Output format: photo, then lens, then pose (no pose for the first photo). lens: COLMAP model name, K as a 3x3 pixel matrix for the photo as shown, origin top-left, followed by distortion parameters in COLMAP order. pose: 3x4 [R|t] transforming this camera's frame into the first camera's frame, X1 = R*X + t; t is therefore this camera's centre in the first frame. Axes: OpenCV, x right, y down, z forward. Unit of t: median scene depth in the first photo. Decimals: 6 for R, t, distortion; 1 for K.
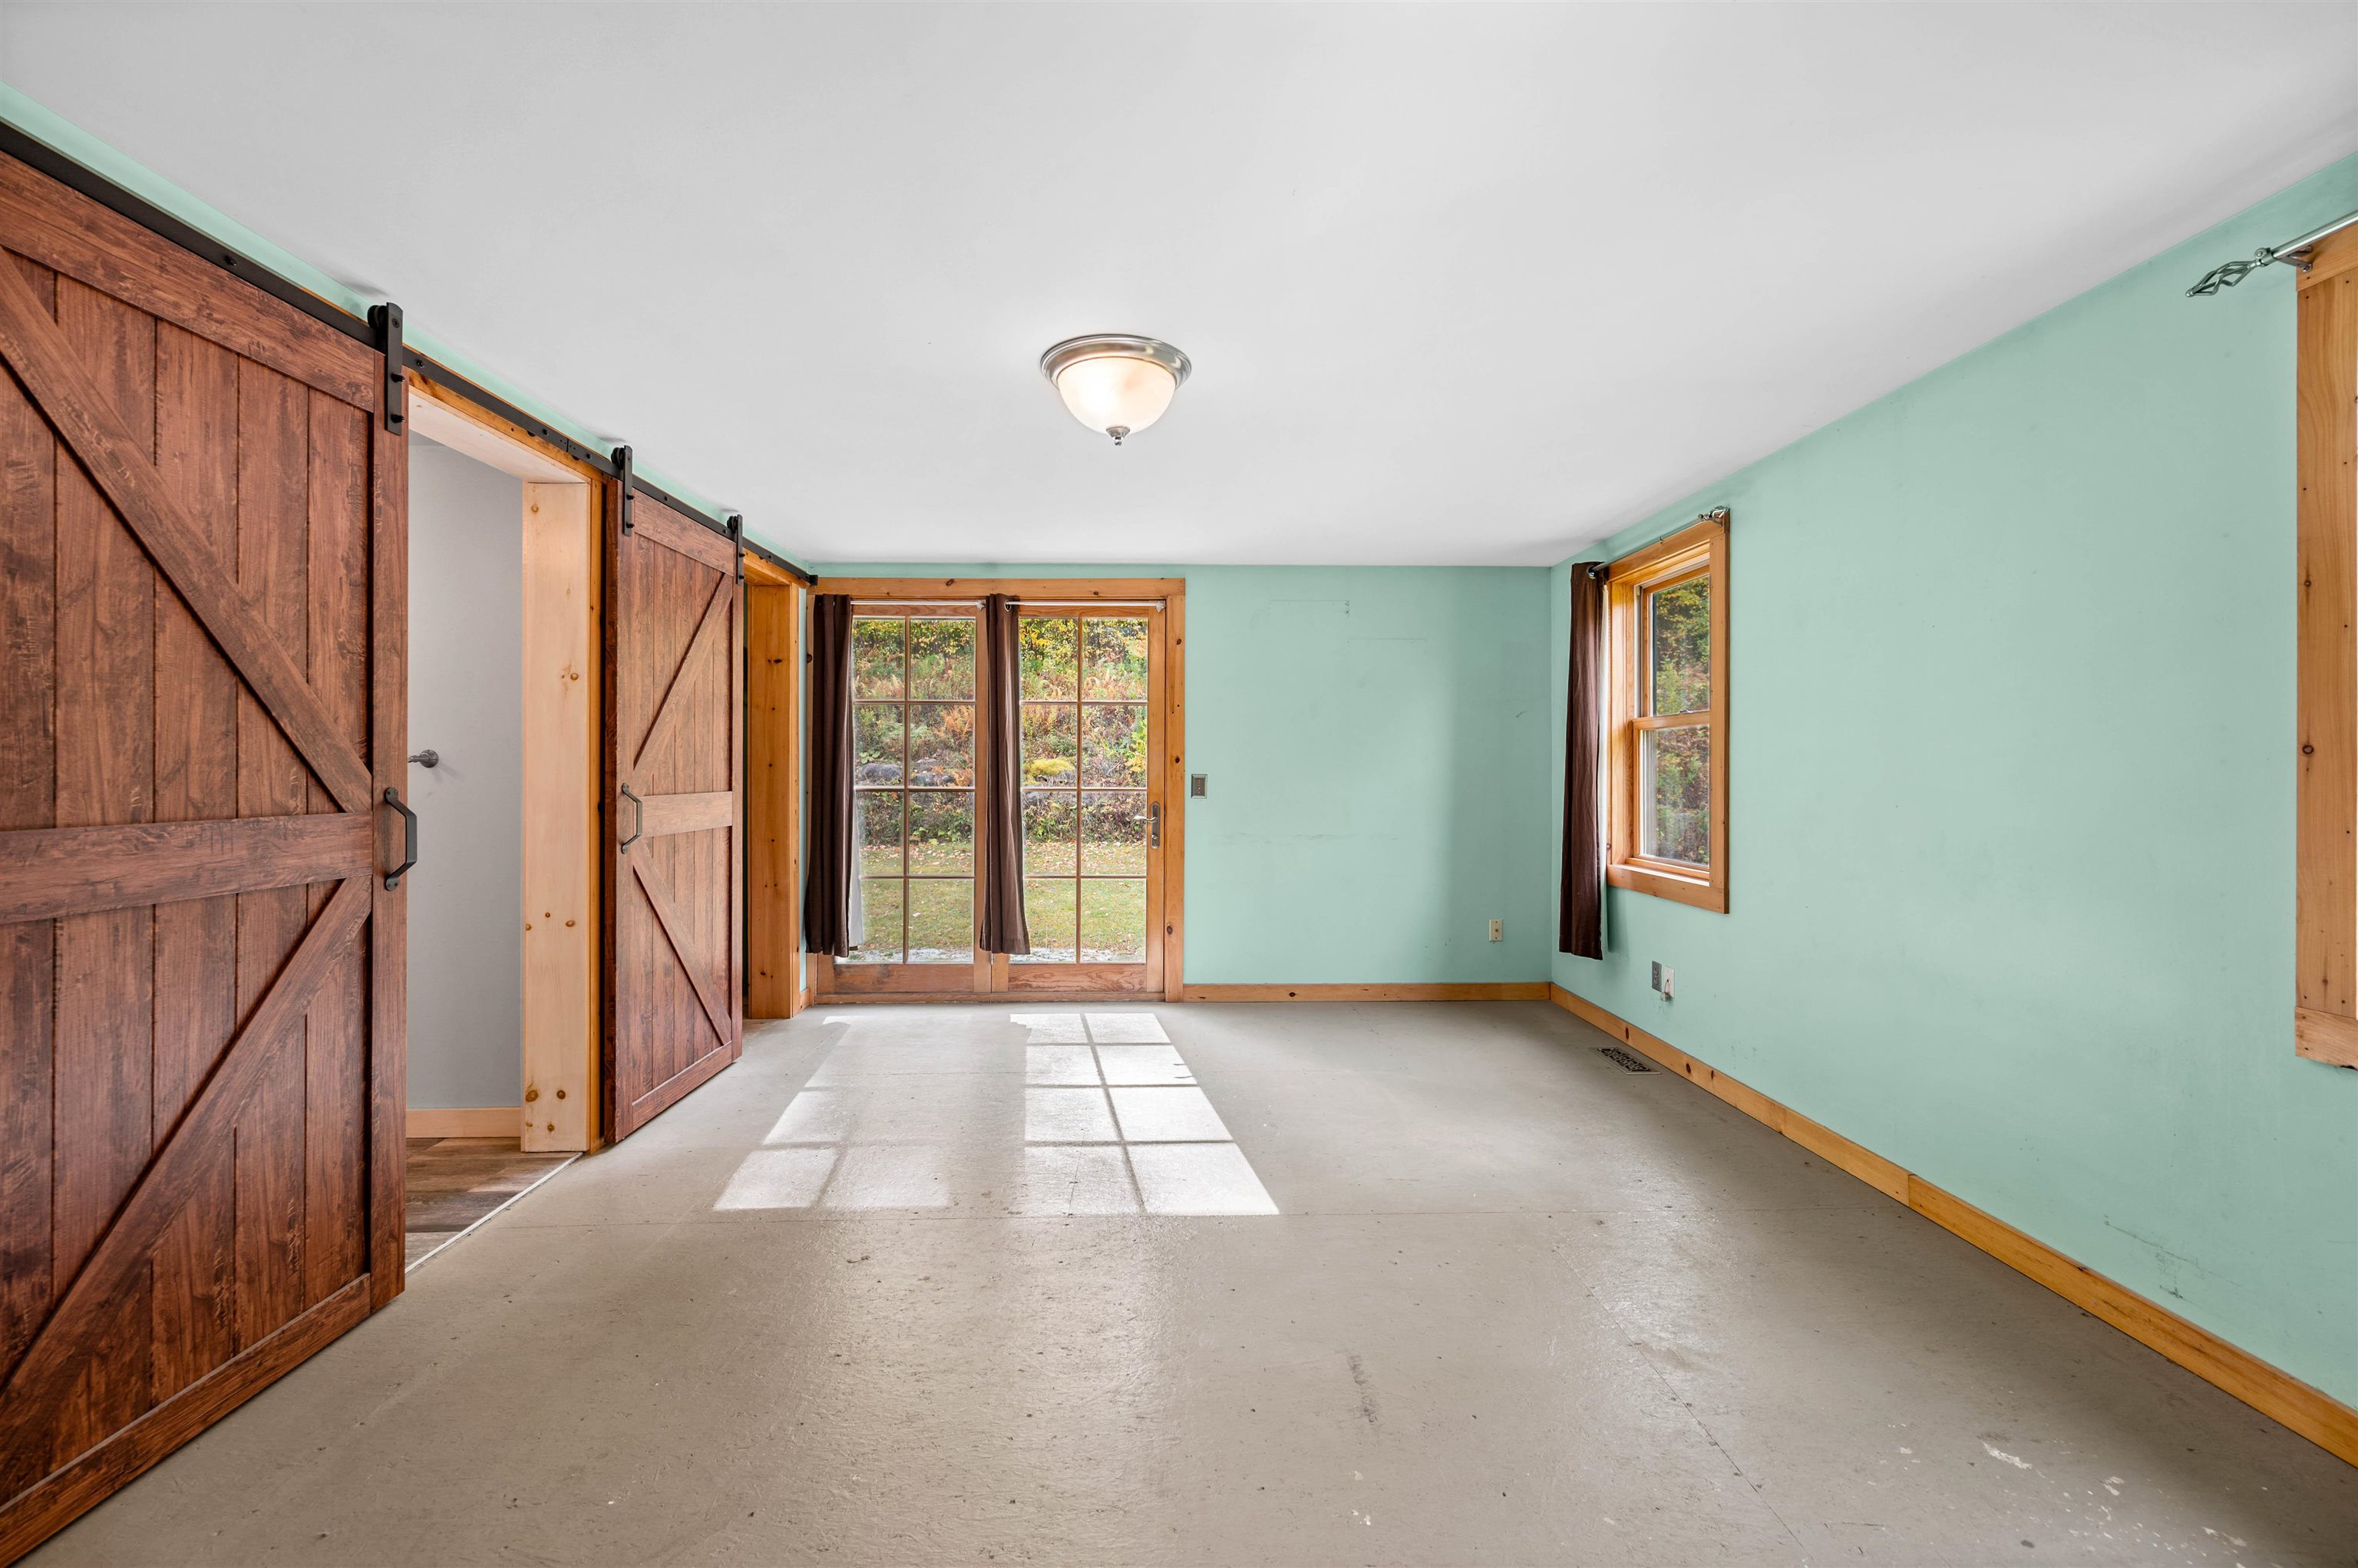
lens RADIAL K [[940.2, 0, 1199.0], [0, 940.2, 766.2], [0, 0, 1]] dist [-0.000788, -0.000022]
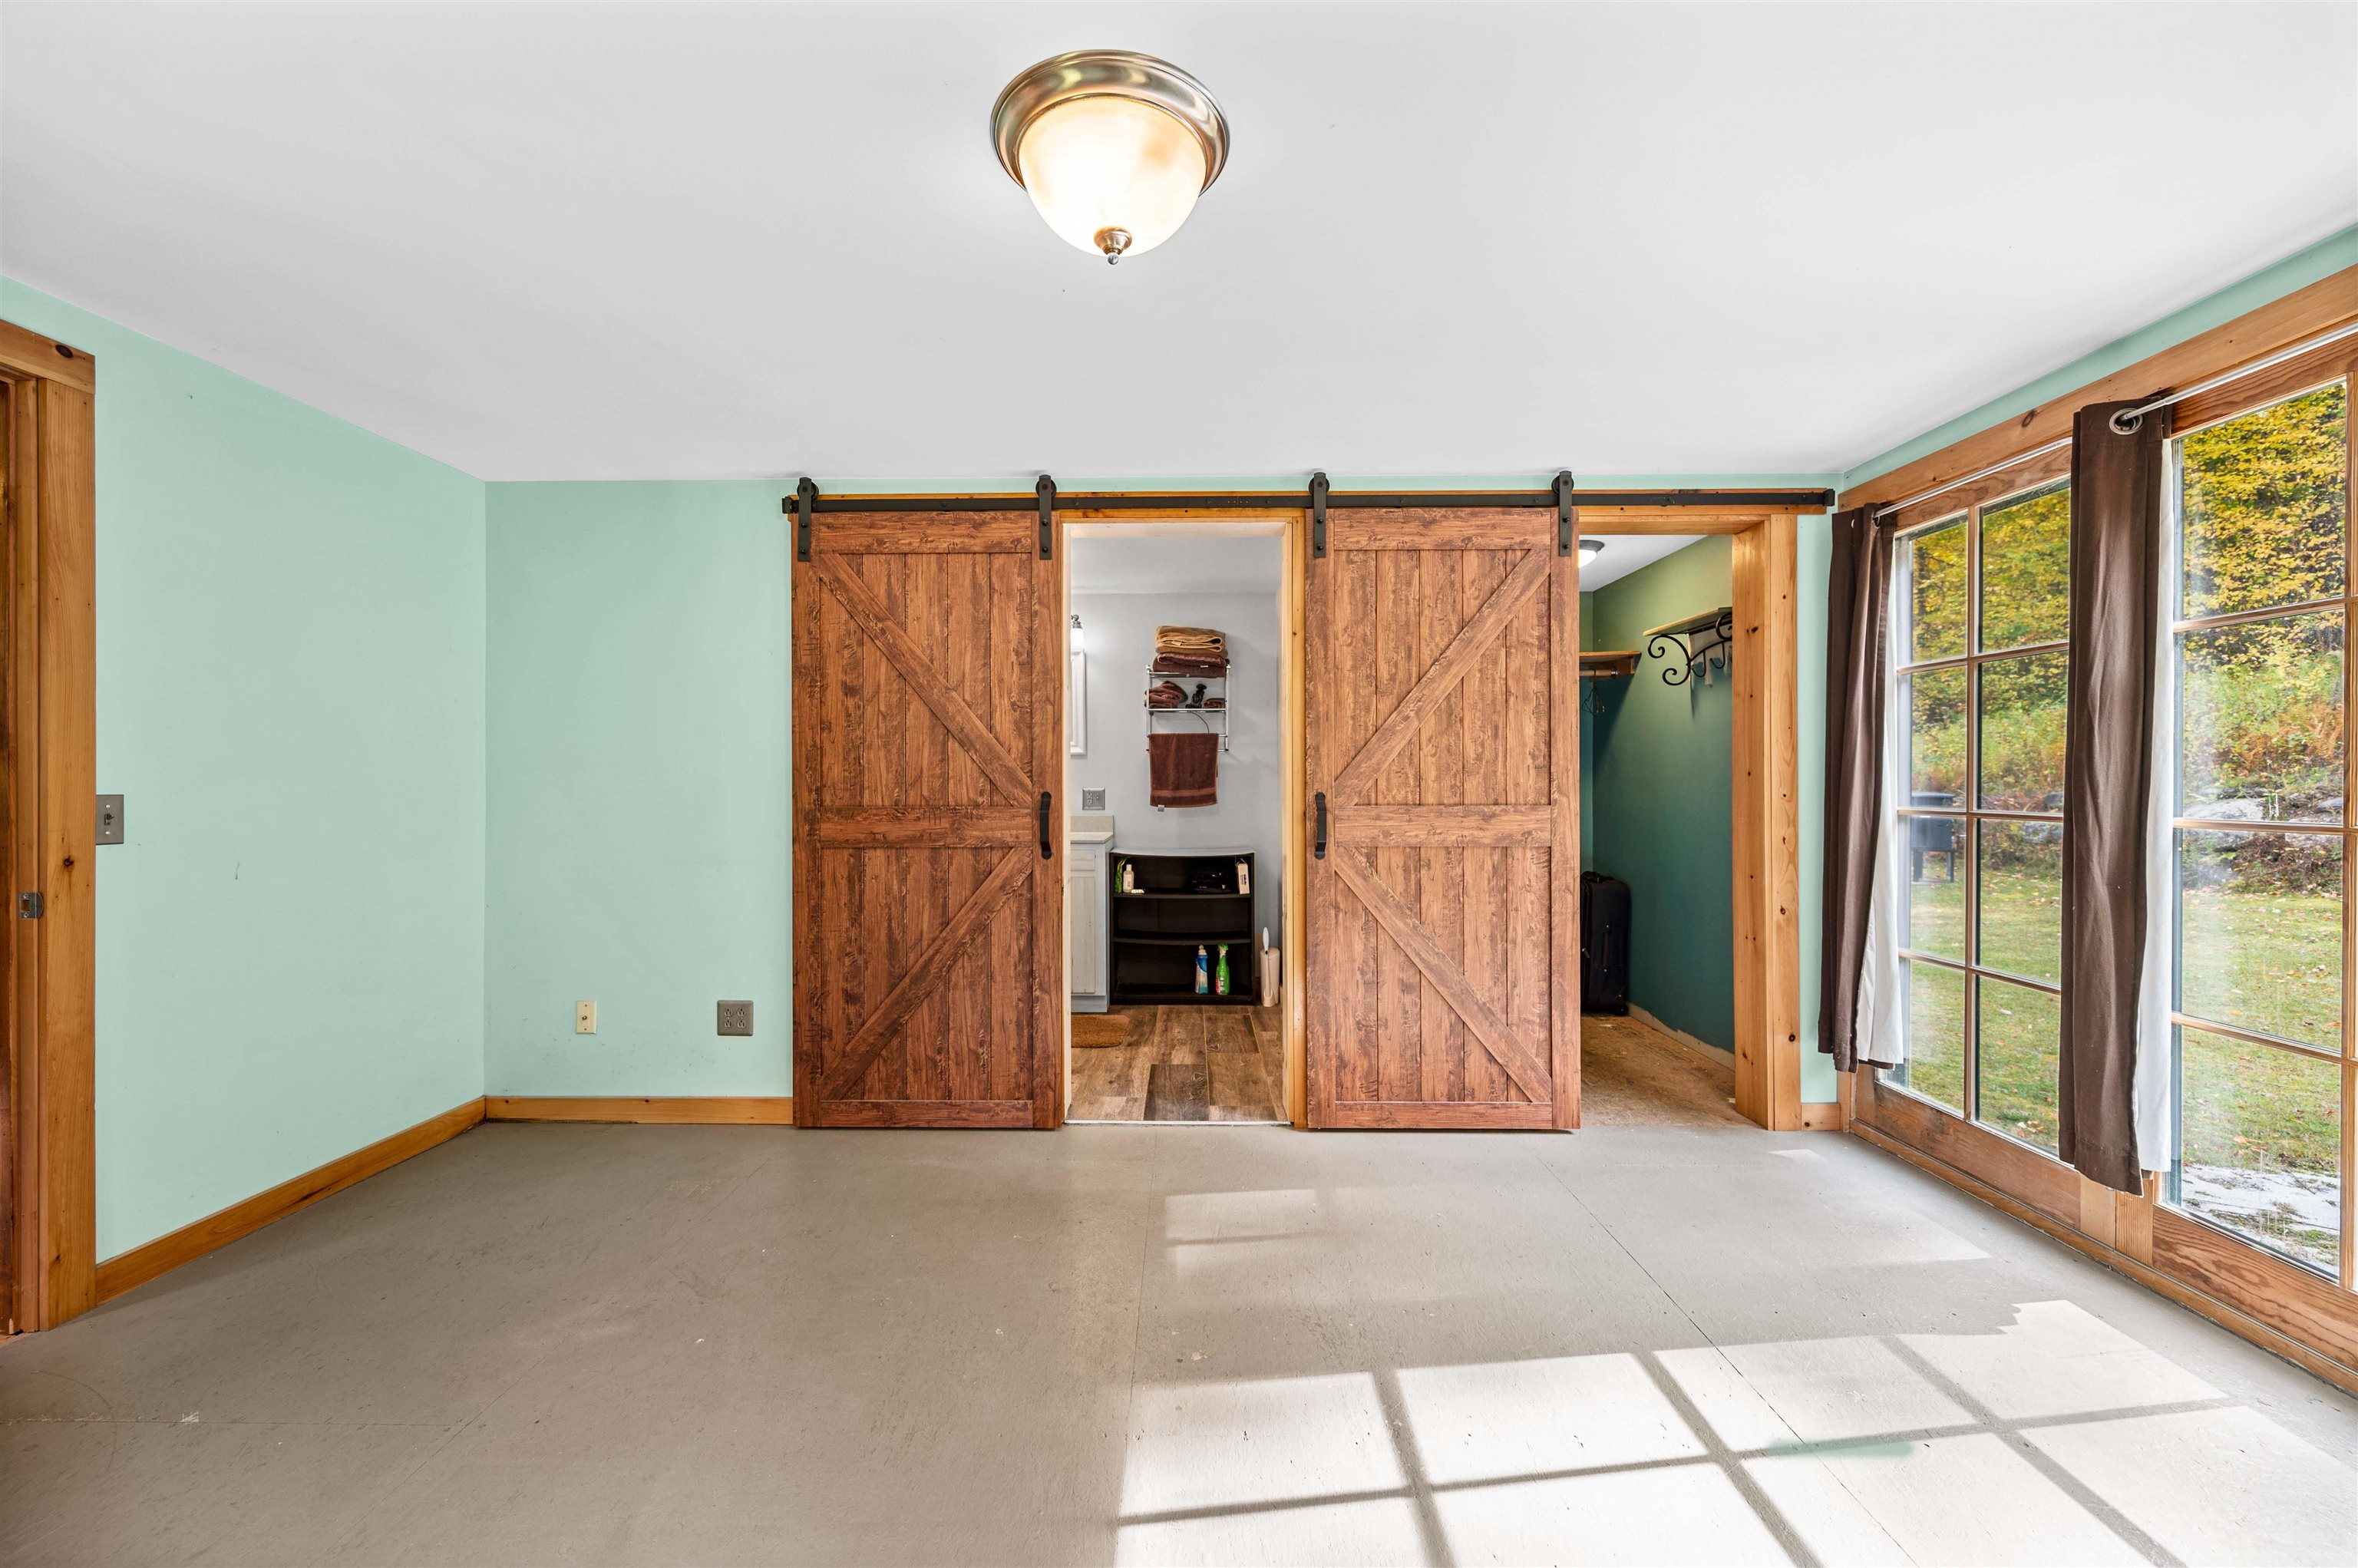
lens RADIAL K [[940.2, 0, 1167.6], [0, 940.2, 776.8], [0, 0, 1]] dist [-0.000788, -0.000022]
pose [[-0.061368, -0.003523, -0.998109, 0.713337], [0.005033, 0.999980, -0.003840, 0.005930], [0.998103, -0.005259, -0.061349, 1.408577]]
